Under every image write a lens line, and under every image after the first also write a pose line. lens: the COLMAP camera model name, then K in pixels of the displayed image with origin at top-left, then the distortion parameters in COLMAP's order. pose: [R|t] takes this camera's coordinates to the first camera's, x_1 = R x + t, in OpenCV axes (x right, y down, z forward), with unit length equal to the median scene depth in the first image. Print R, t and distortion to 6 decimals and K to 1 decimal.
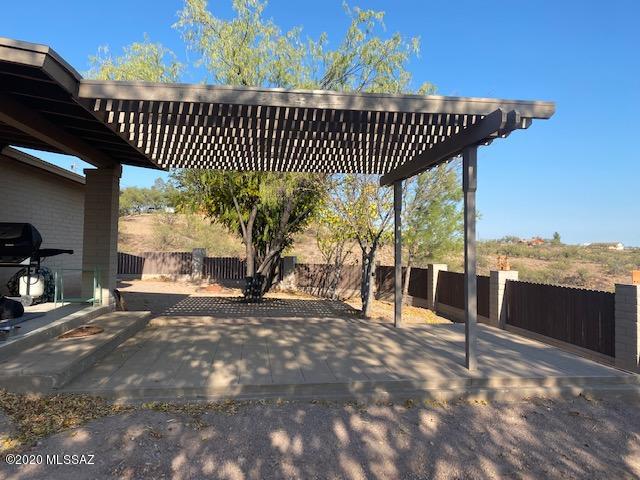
lens RADIAL K [[490.3, 0, 320.0], [0, 490.3, 240.0], [0, 0, 1]] dist [0.137686, -0.218565]
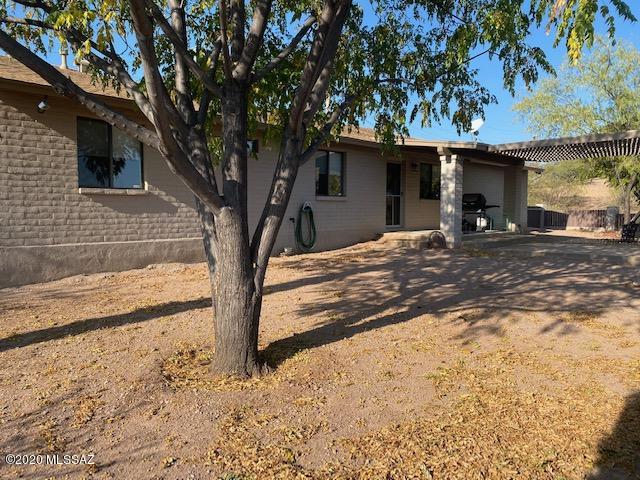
lens RADIAL K [[490.3, 0, 320.0], [0, 490.3, 240.0], [0, 0, 1]] dist [0.137686, -0.218565]
pose [[0.631751, 0.031313, -0.774539, 0.676554], [0.022265, 0.998039, 0.058509, 0.025332], [0.774852, -0.054208, 0.629814, -0.947115]]
